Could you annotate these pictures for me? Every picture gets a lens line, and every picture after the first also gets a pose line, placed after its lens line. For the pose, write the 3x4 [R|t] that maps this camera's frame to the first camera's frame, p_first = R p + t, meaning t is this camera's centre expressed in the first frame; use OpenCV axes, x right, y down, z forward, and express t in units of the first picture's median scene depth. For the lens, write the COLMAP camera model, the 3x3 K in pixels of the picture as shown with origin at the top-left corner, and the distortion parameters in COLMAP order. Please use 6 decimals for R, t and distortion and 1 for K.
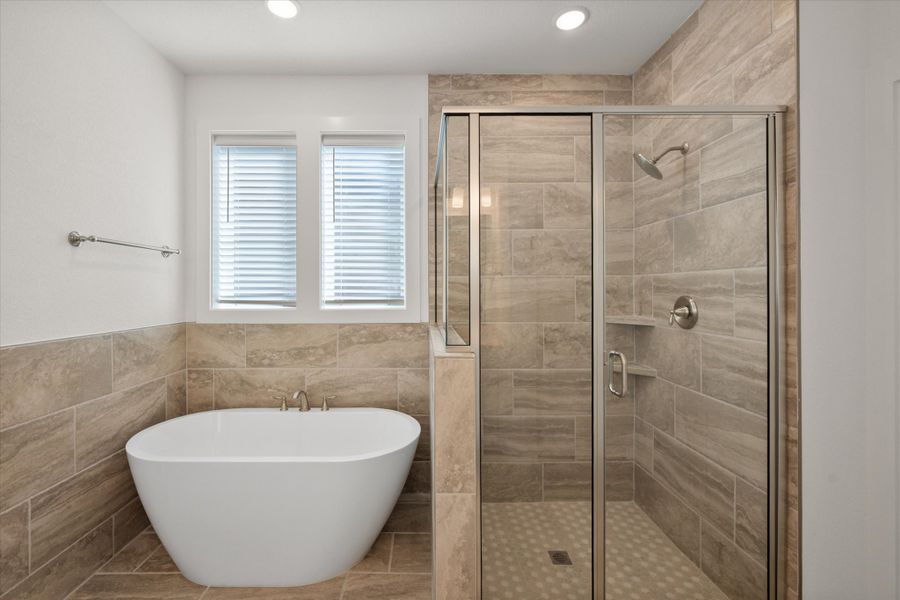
lens RADIAL K [[413.7, 0, 453.8], [0, 413.7, 290.5], [0, 0, 1]] dist [0.001186, -0.000251]
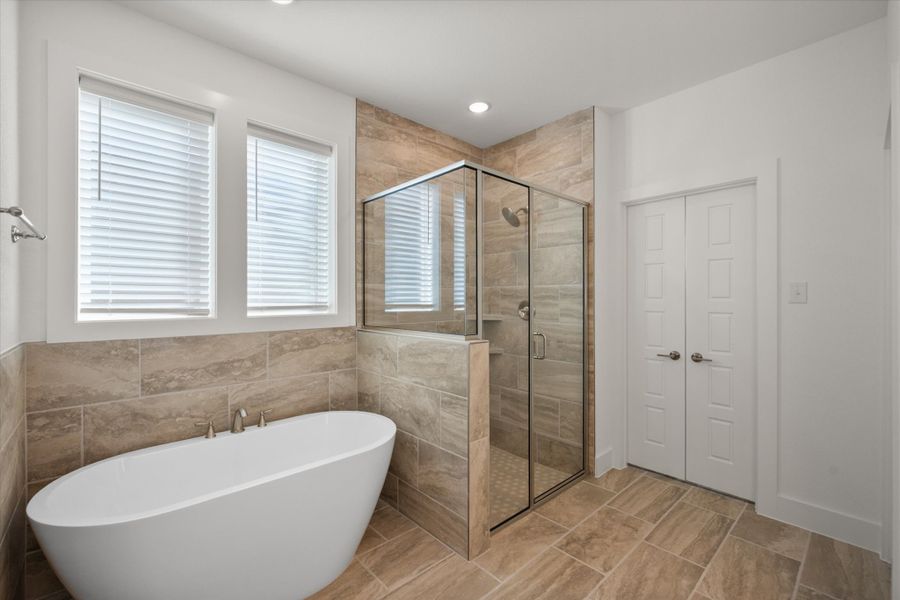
lens RADIAL K [[420.4, 0, 450.0], [0, 420.4, 300.0], [0, 0, 1]] dist [0.001121, 0.000267]
pose [[0.697036, -0.001580, 0.717034, -0.681496], [0.000179, 0.999998, 0.002030, 0.007051], [-0.717036, -0.001287, 0.697035, 0.049028]]
